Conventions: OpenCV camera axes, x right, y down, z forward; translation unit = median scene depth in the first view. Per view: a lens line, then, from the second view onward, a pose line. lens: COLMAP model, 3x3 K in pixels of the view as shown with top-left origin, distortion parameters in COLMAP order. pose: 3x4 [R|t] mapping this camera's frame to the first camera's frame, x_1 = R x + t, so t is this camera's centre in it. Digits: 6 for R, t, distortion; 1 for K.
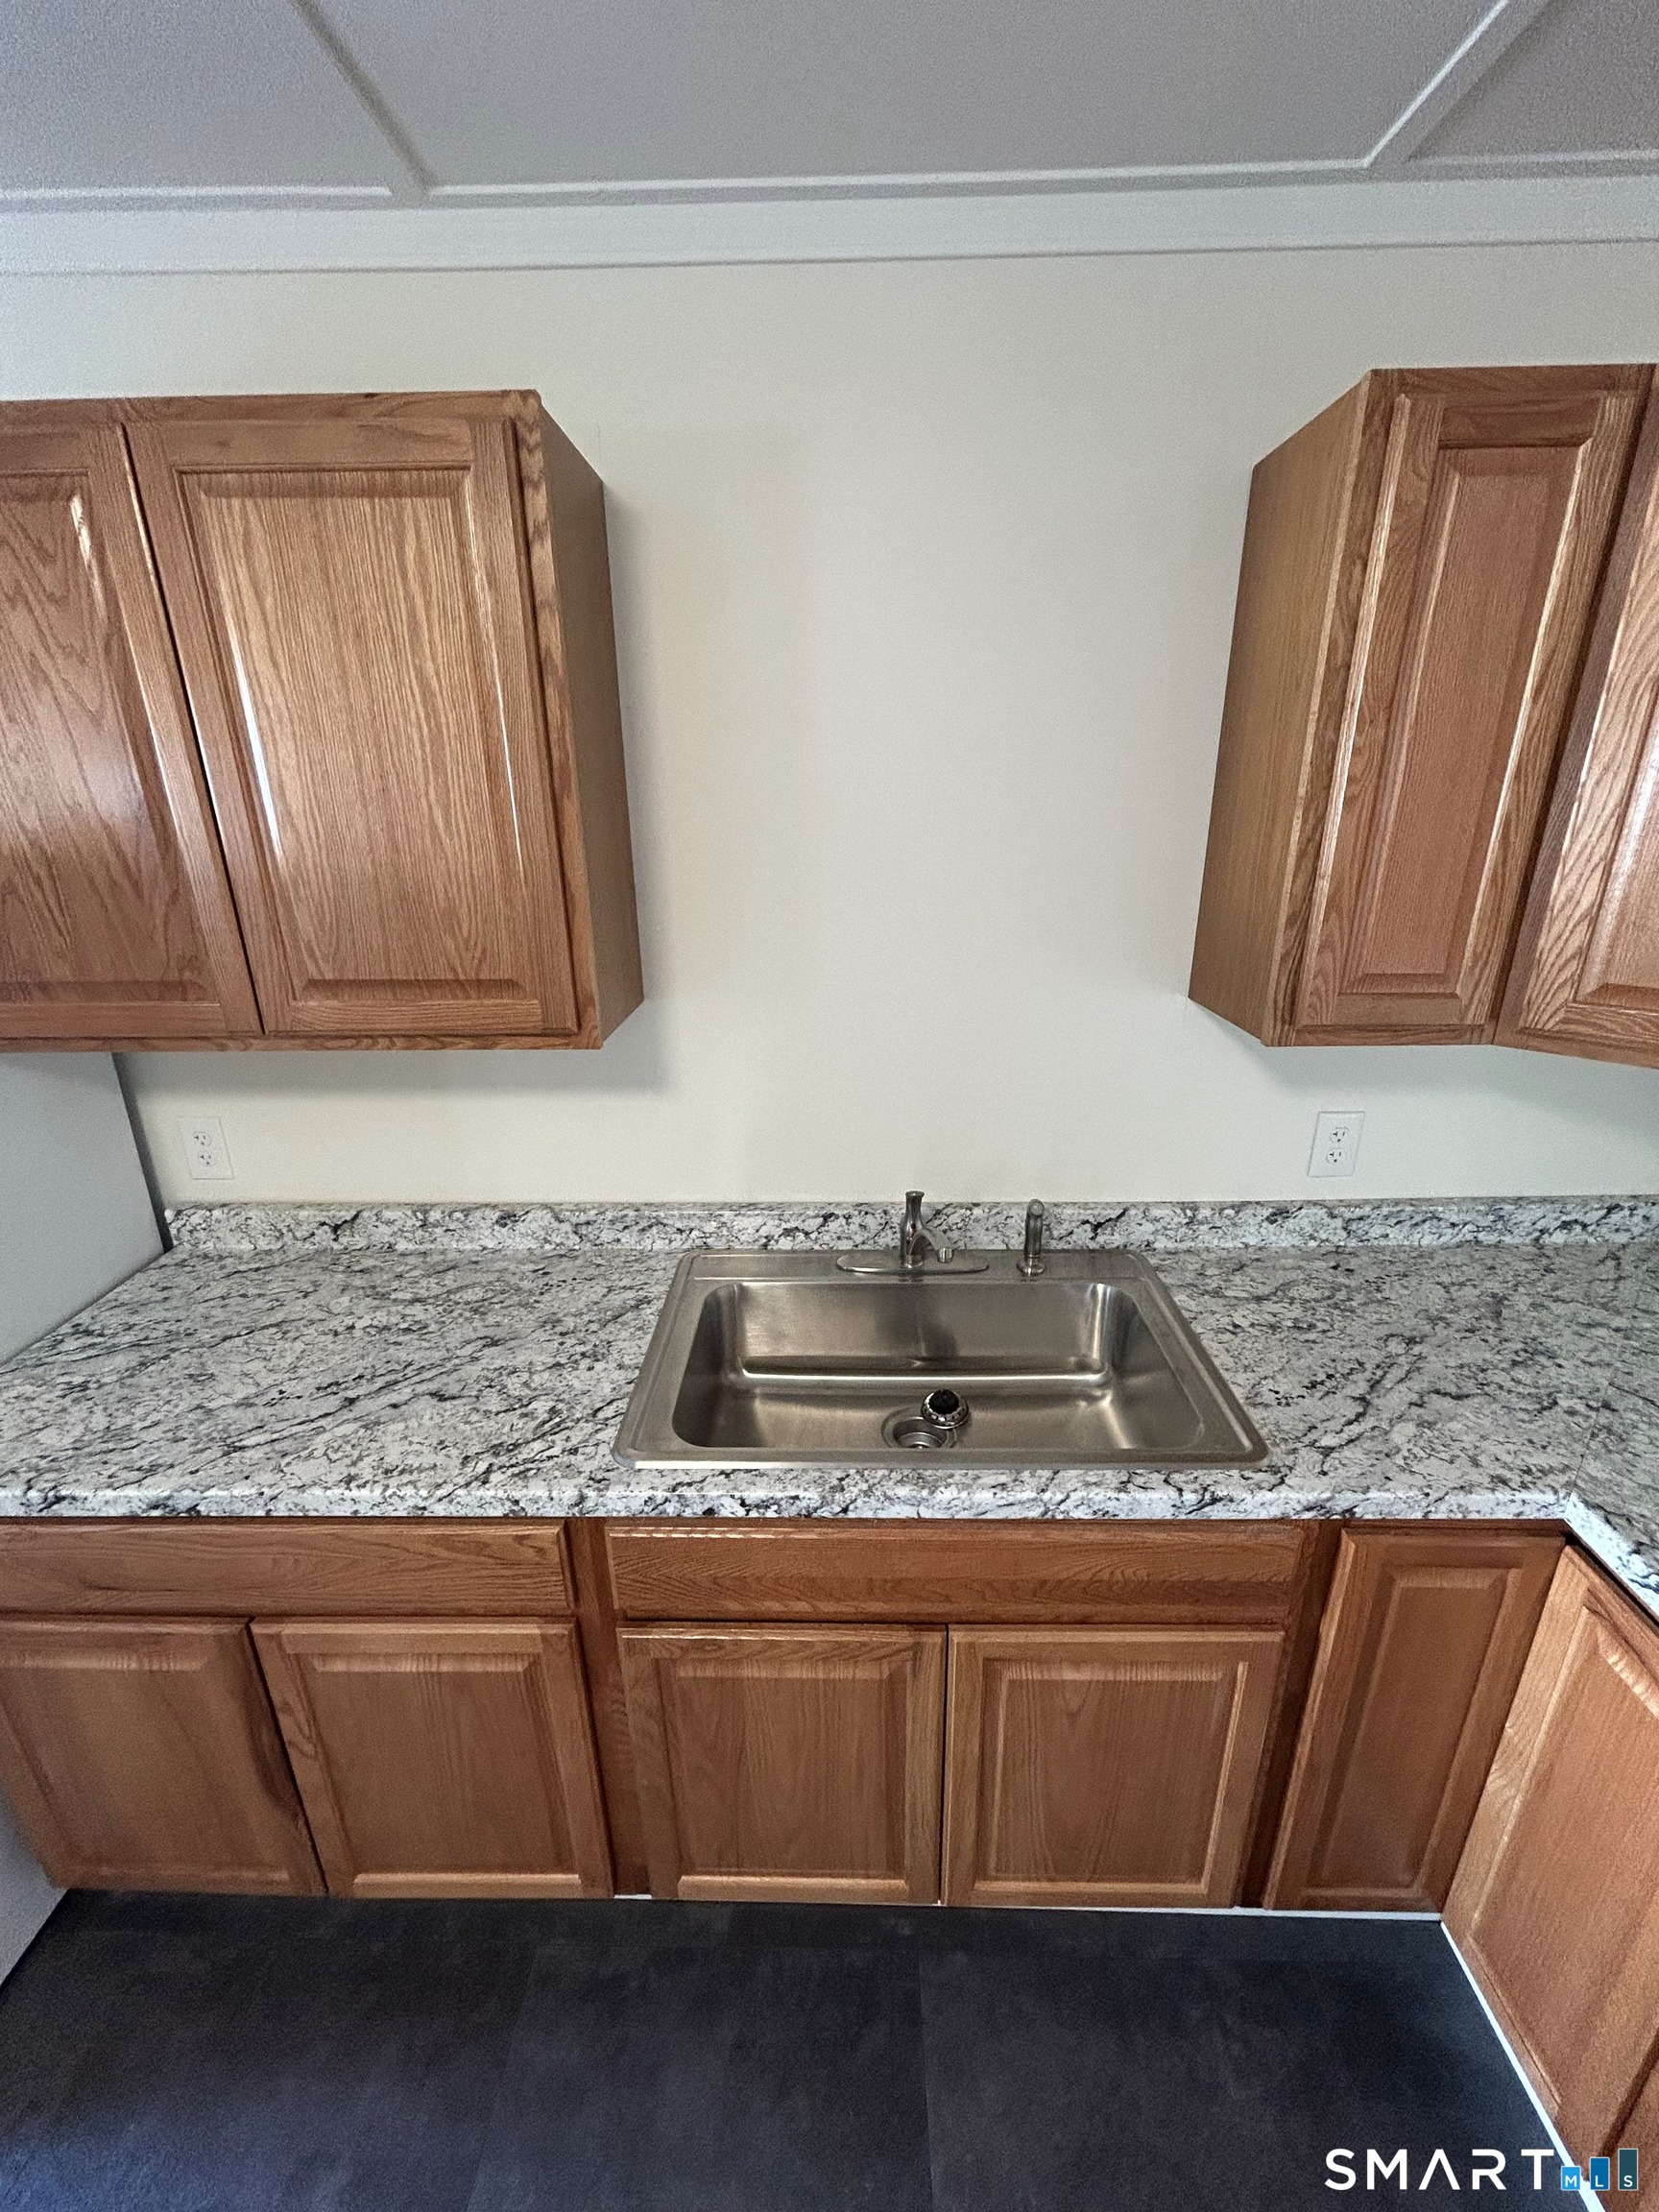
lens RADIAL K [[886.0, 0, 829.5], [0, 886.0, 1106.0], [0, 0, 1]] dist [-0.000212, 0.000352]
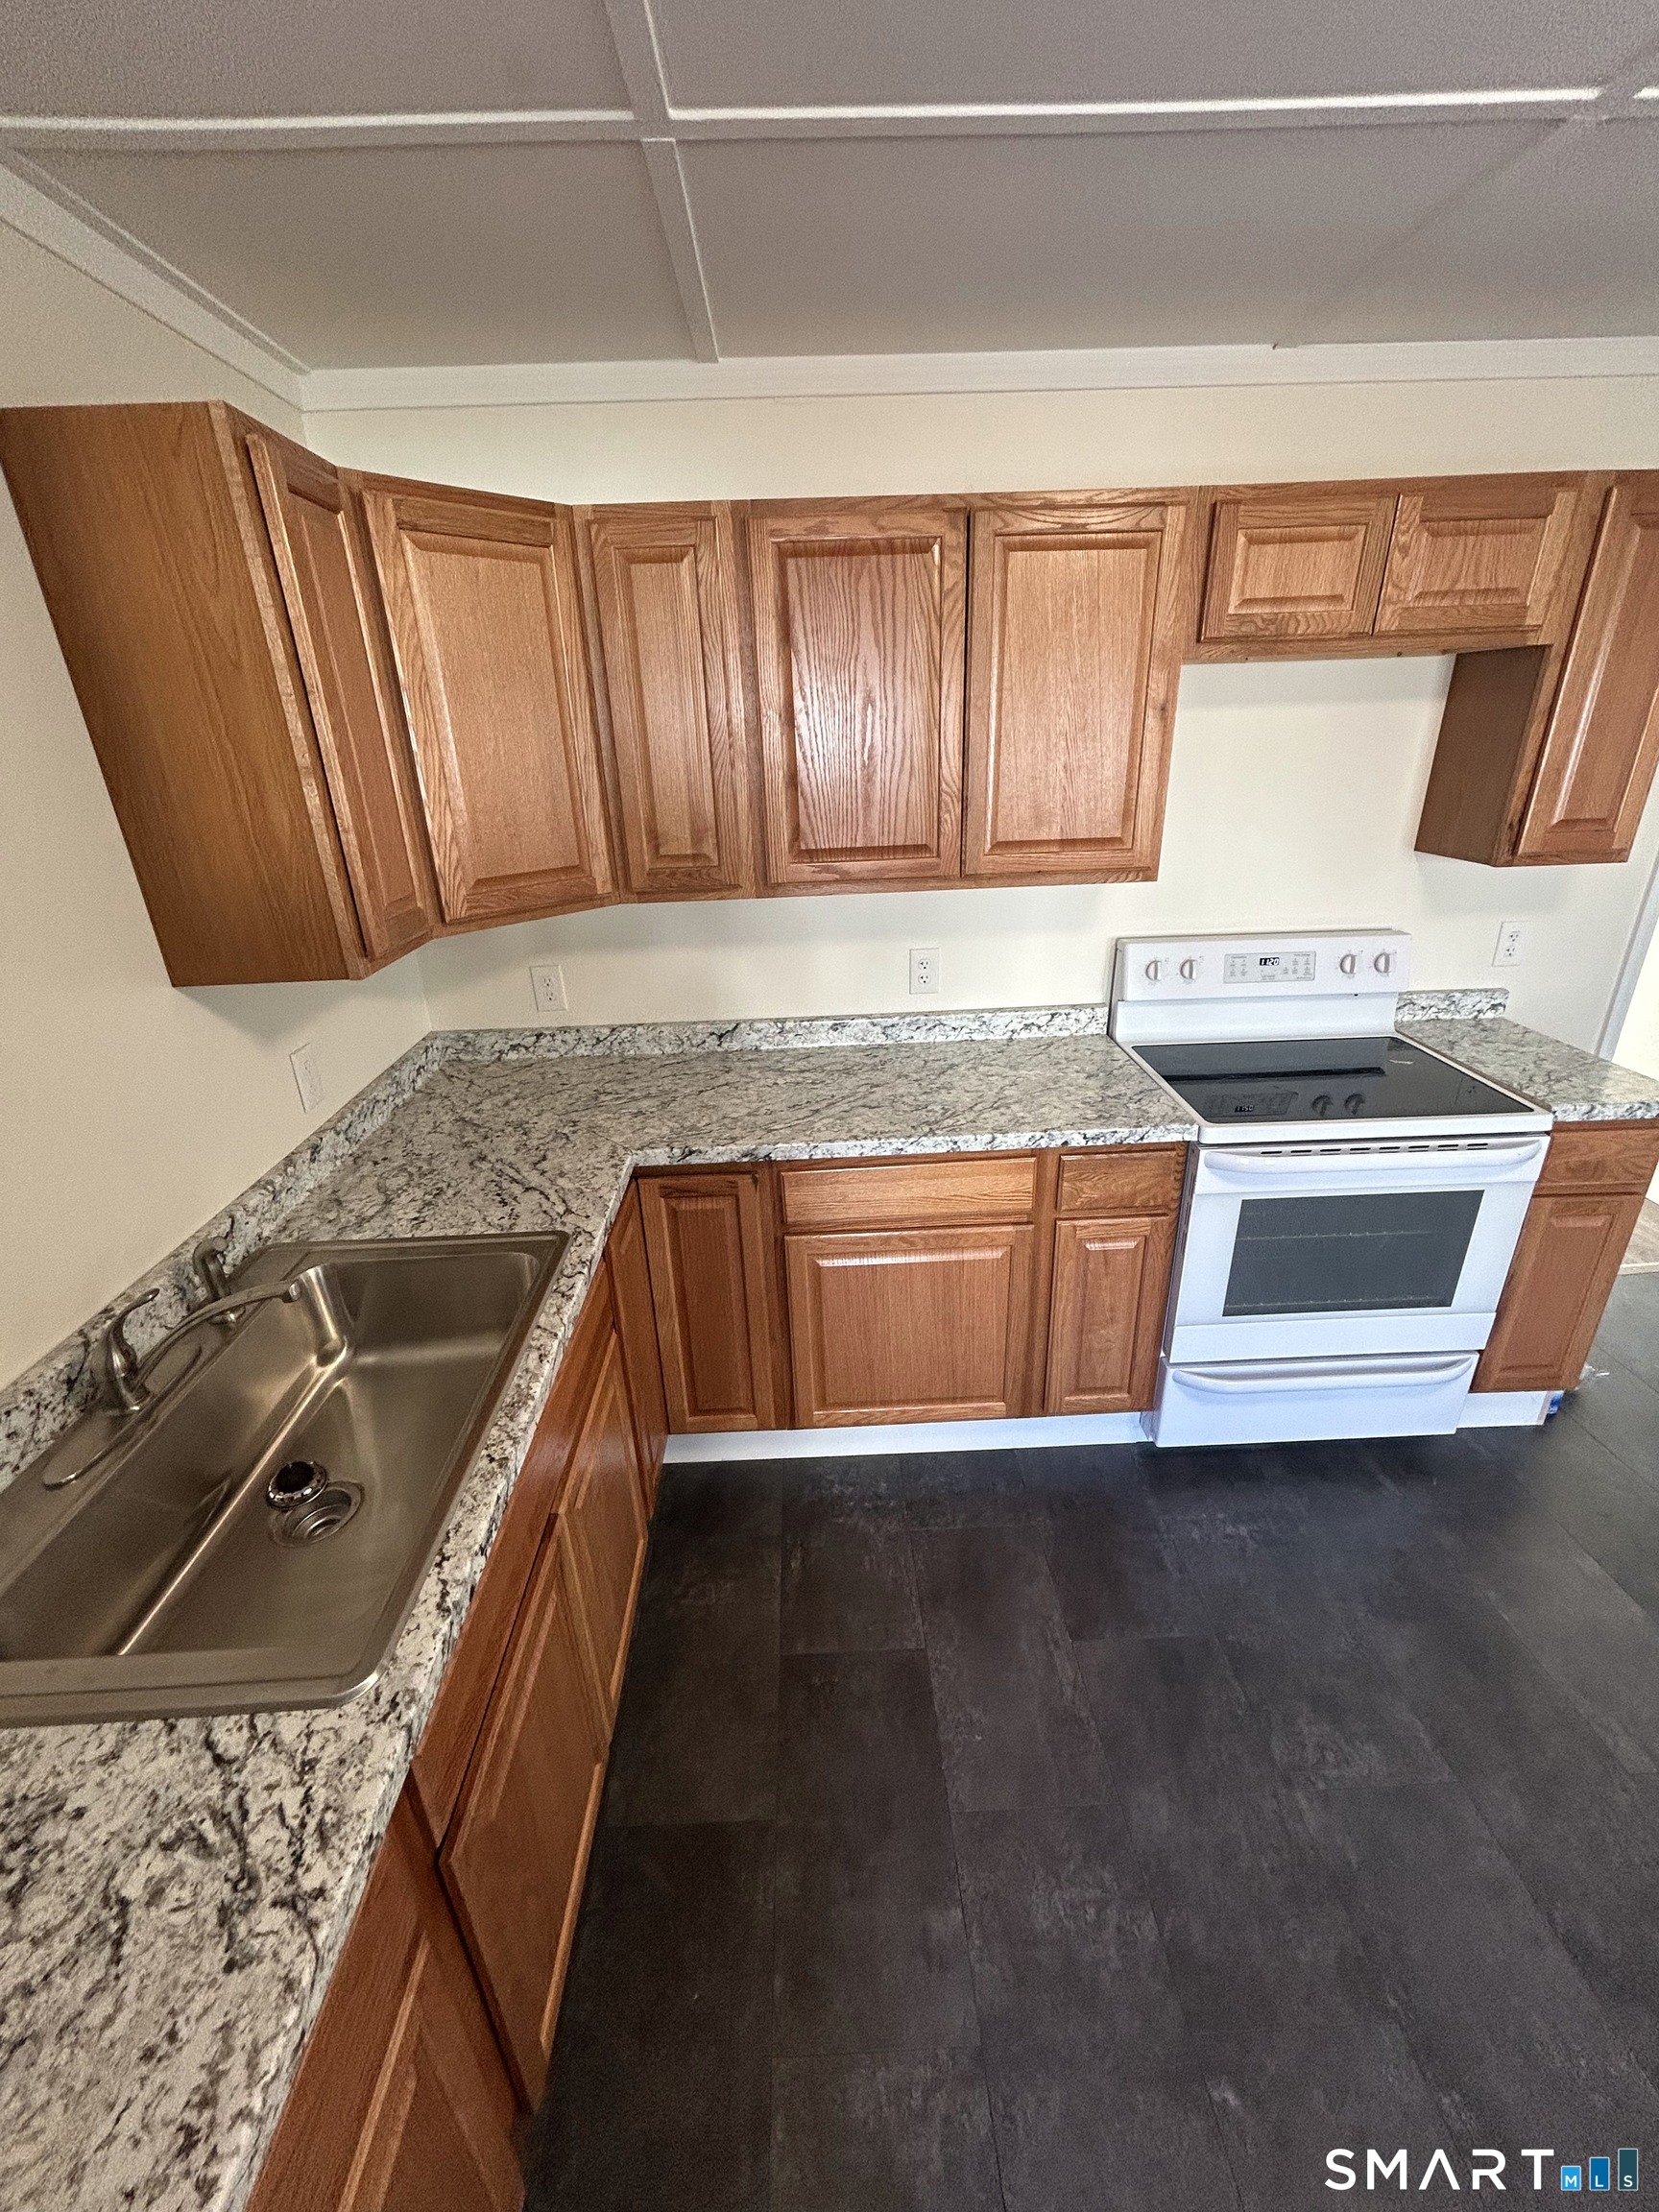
lens RADIAL K [[891.2, 0, 828.2], [0, 891.2, 1100.5], [0, 0, 1]] dist [-0.002093, 0.000296]
pose [[-0.048980, -0.368963, 0.928152, -0.710511], [0.364661, 0.858513, 0.360524, -0.132540], [-0.929851, 0.356119, 0.092496, 0.377710]]
